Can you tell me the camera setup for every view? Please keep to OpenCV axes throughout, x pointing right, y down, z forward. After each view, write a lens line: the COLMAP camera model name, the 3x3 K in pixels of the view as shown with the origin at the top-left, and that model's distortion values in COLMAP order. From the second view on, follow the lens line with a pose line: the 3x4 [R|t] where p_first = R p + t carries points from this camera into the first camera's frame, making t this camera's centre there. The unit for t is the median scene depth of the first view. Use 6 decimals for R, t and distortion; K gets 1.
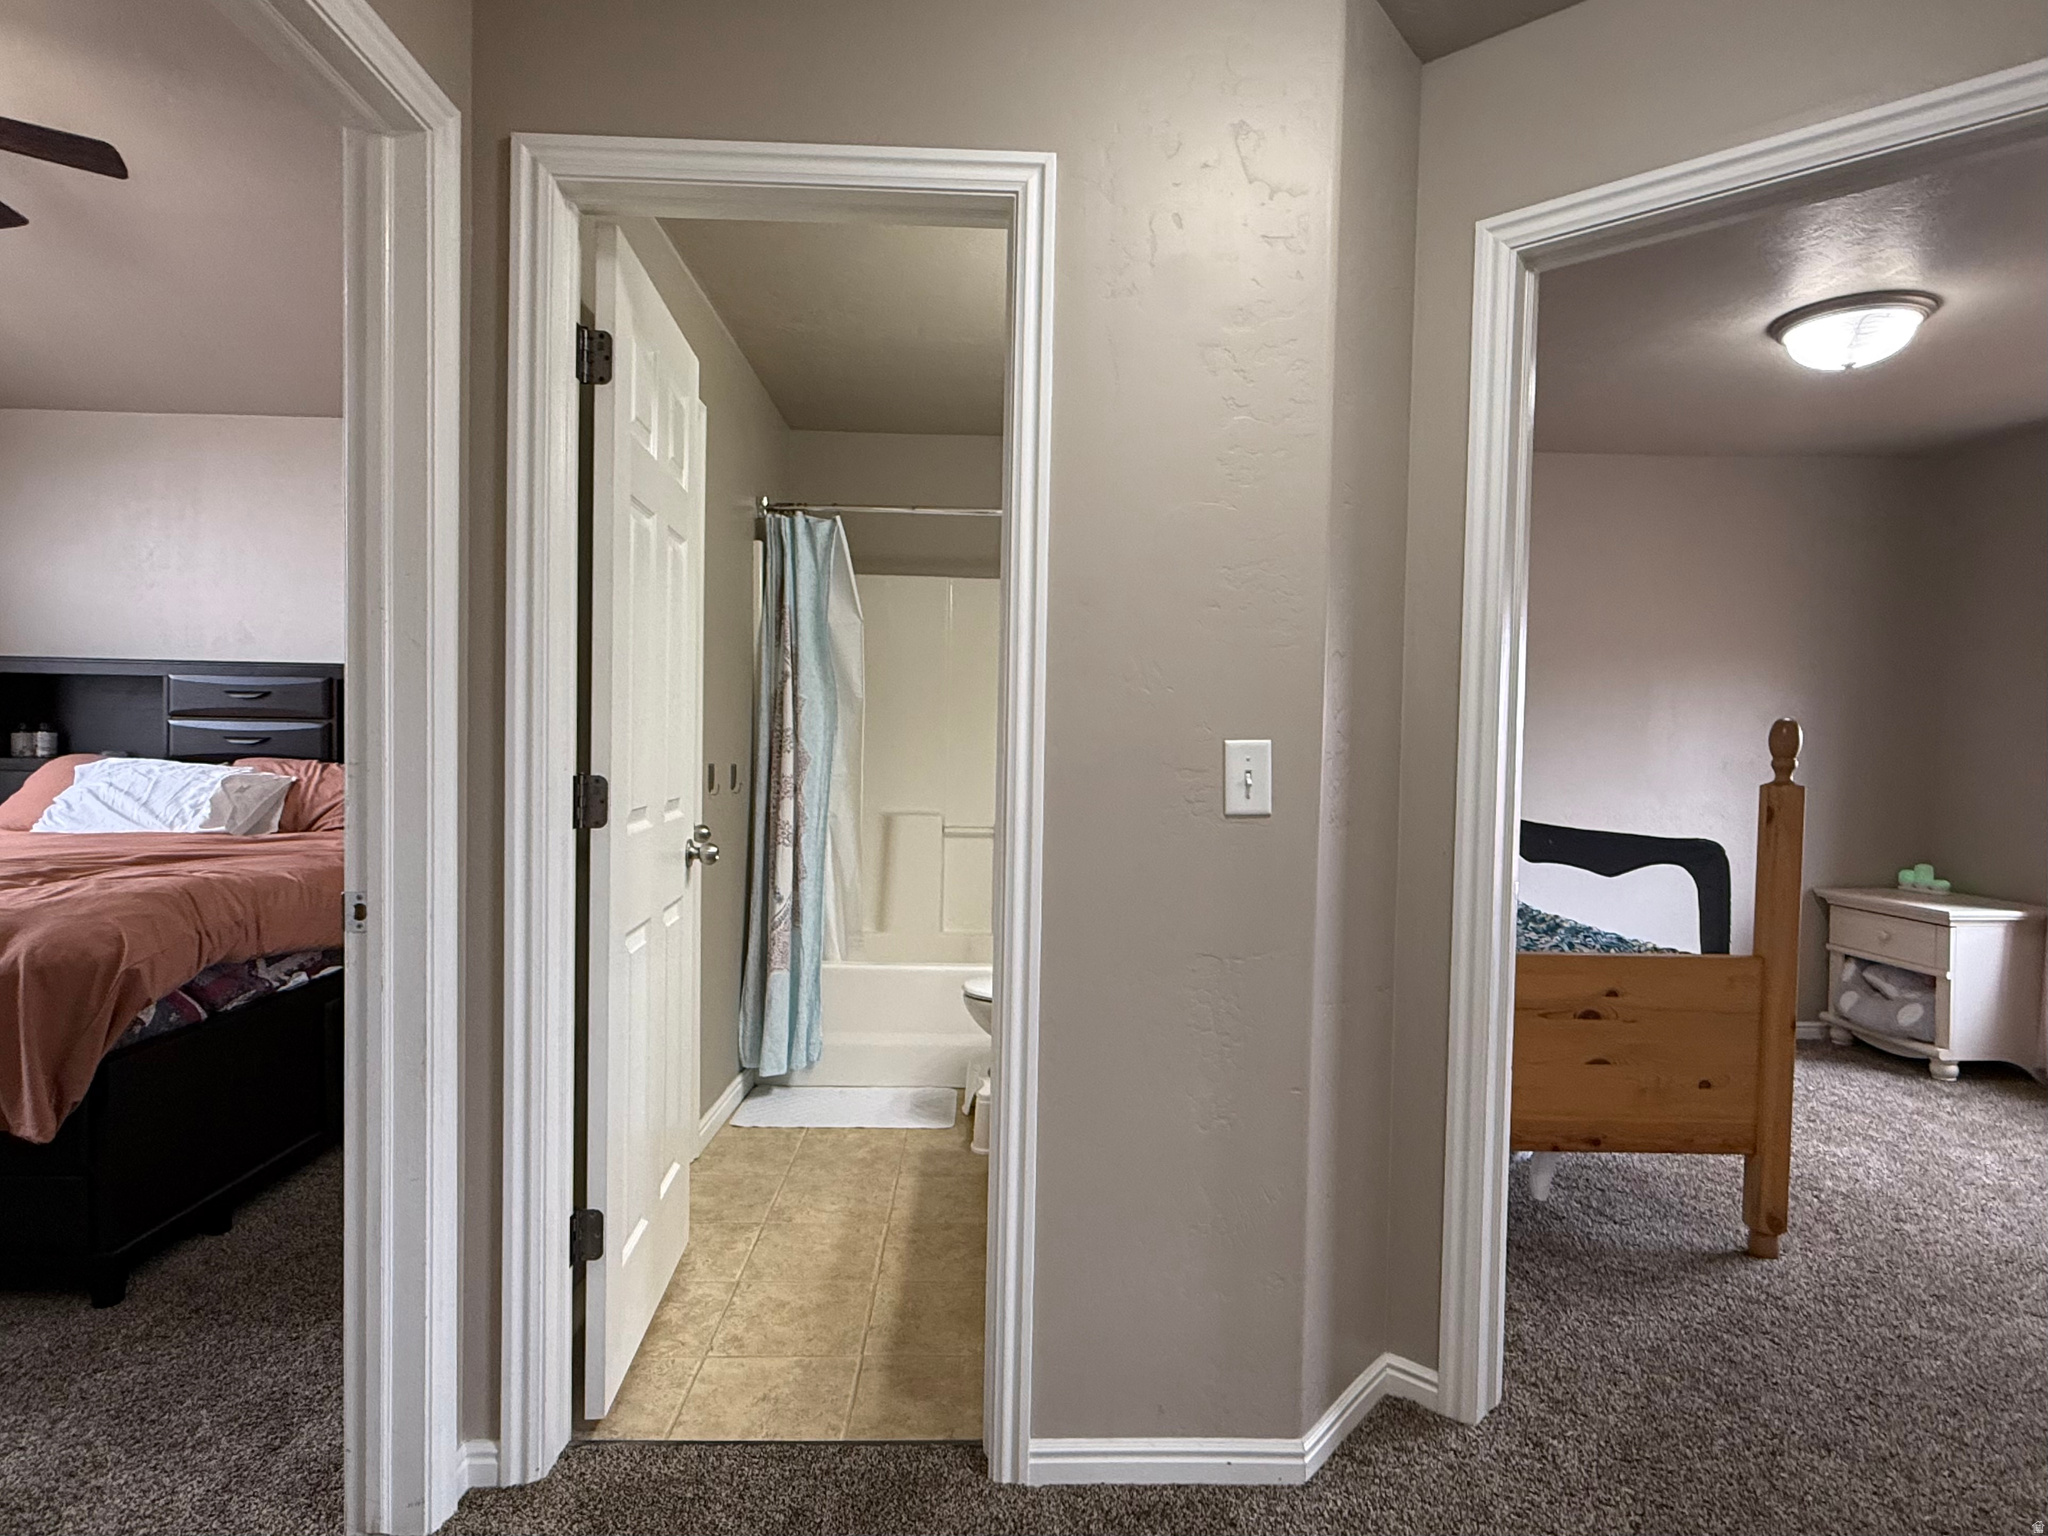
lens RADIAL K [[1102.0, 0, 1022.0], [0, 1102.0, 776.6], [0, 0, 1]] dist [-0.006954, -0.002613]
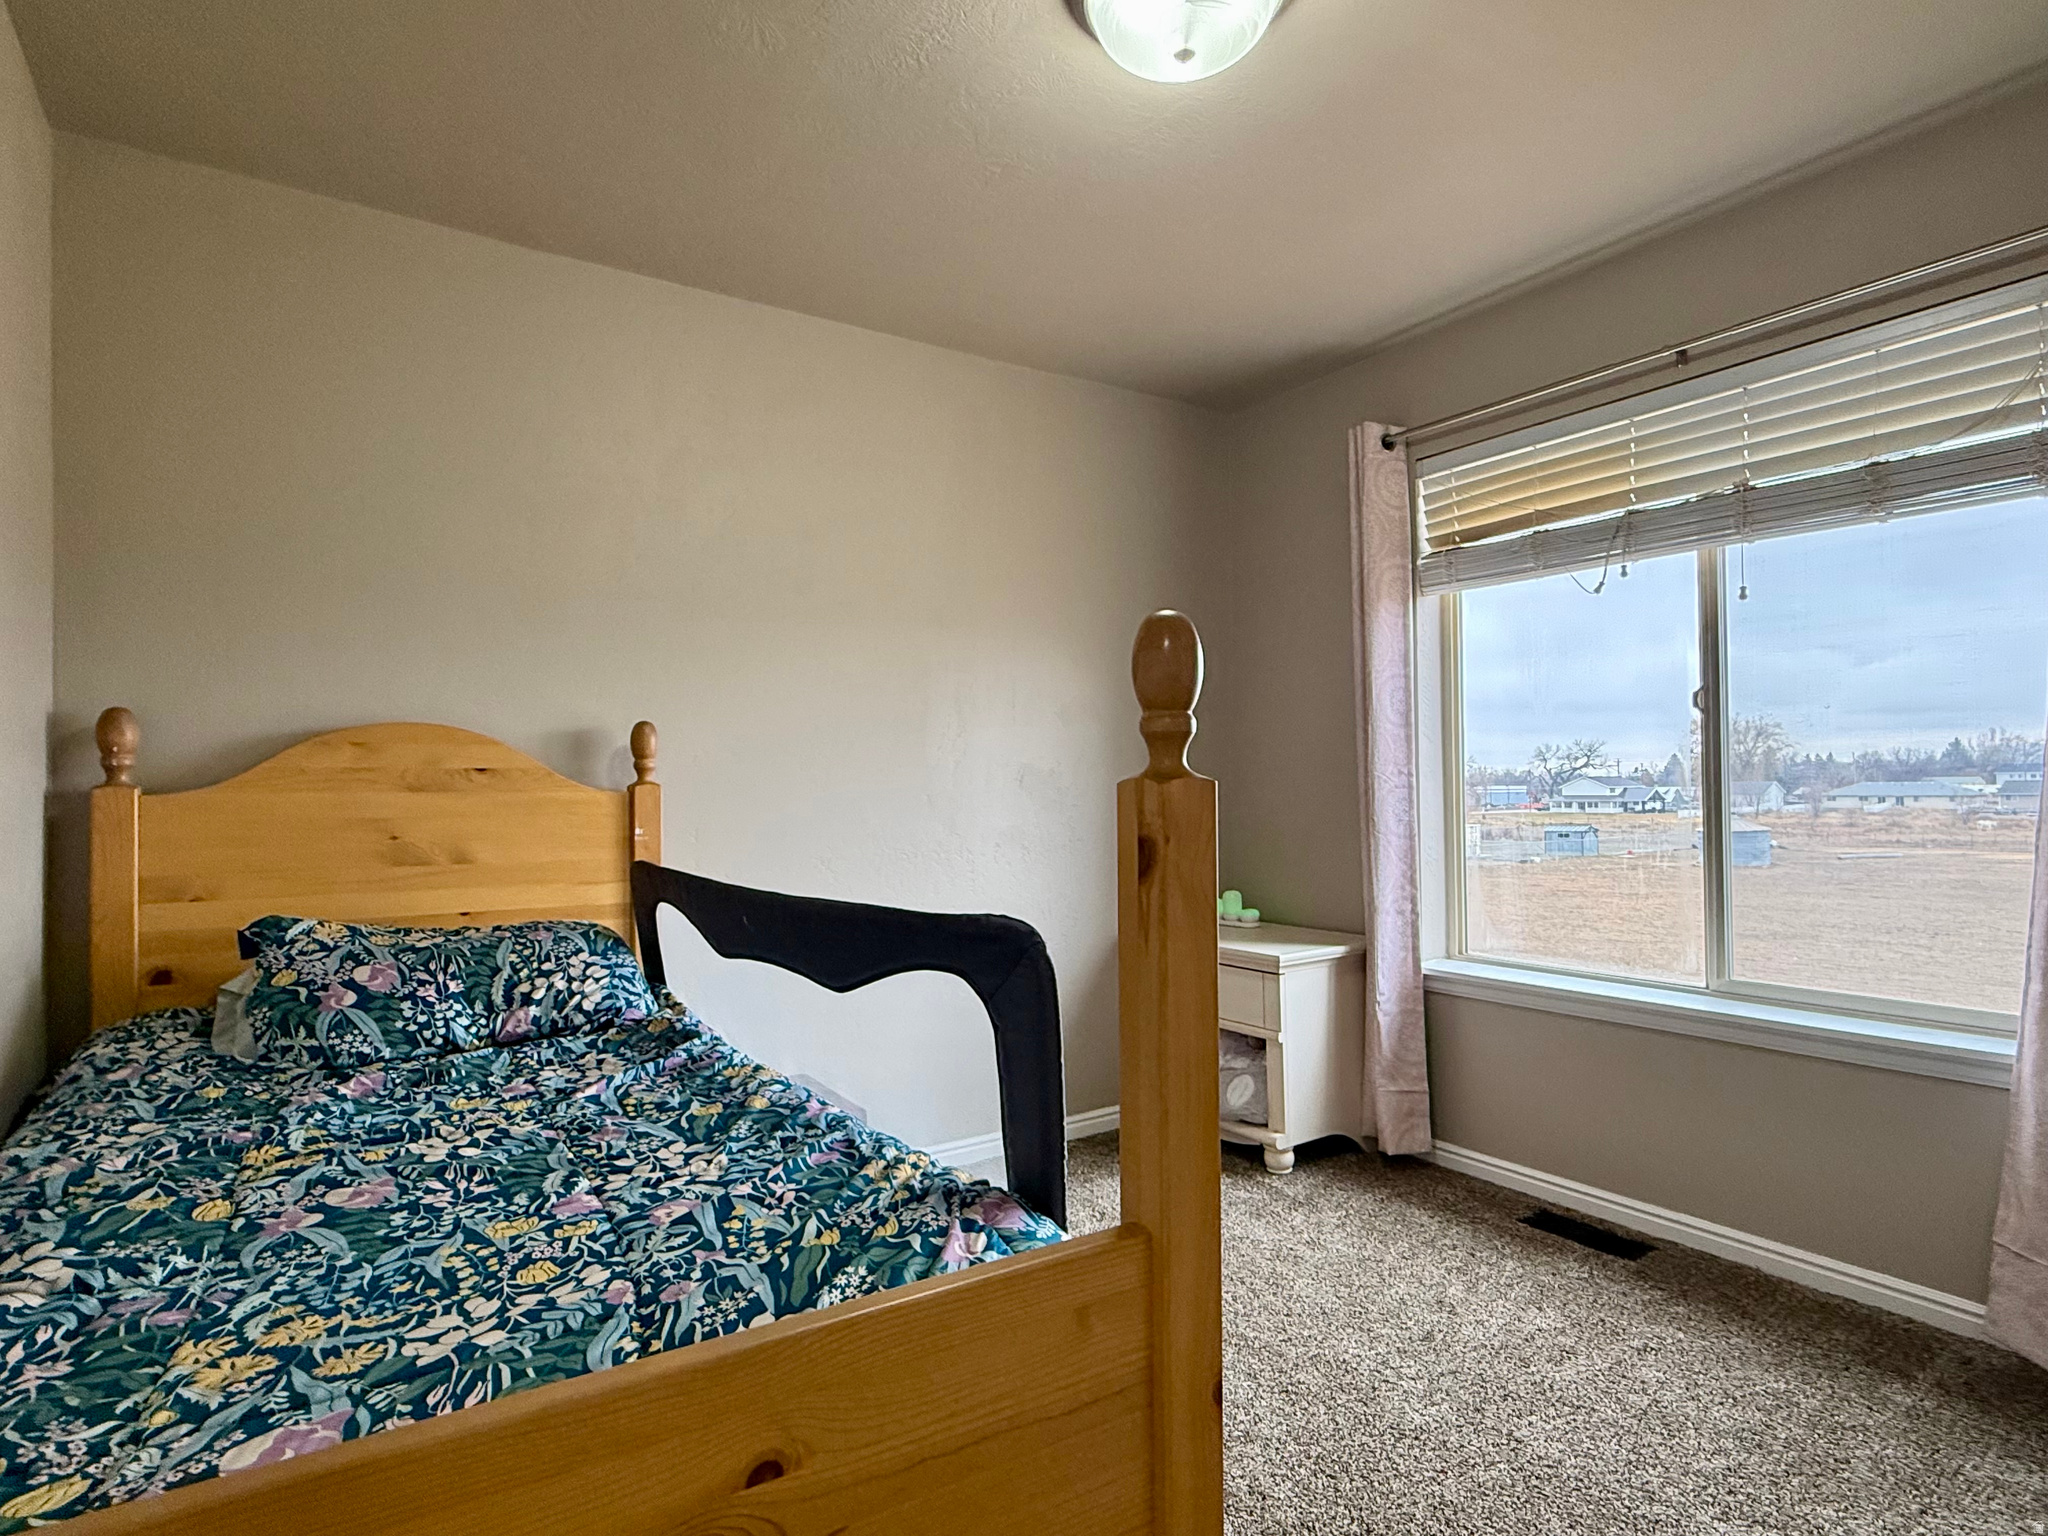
lens RADIAL K [[1102.0, 0, 1023.1], [0, 1102.0, 770.3], [0, 0, 1]] dist [-0.006954, -0.002613]
pose [[0.837878, -0.016385, 0.545612, 0.294299], [0.037948, 0.998880, -0.028278, 0.009370], [-0.544537, 0.044398, 0.837561, 0.472591]]
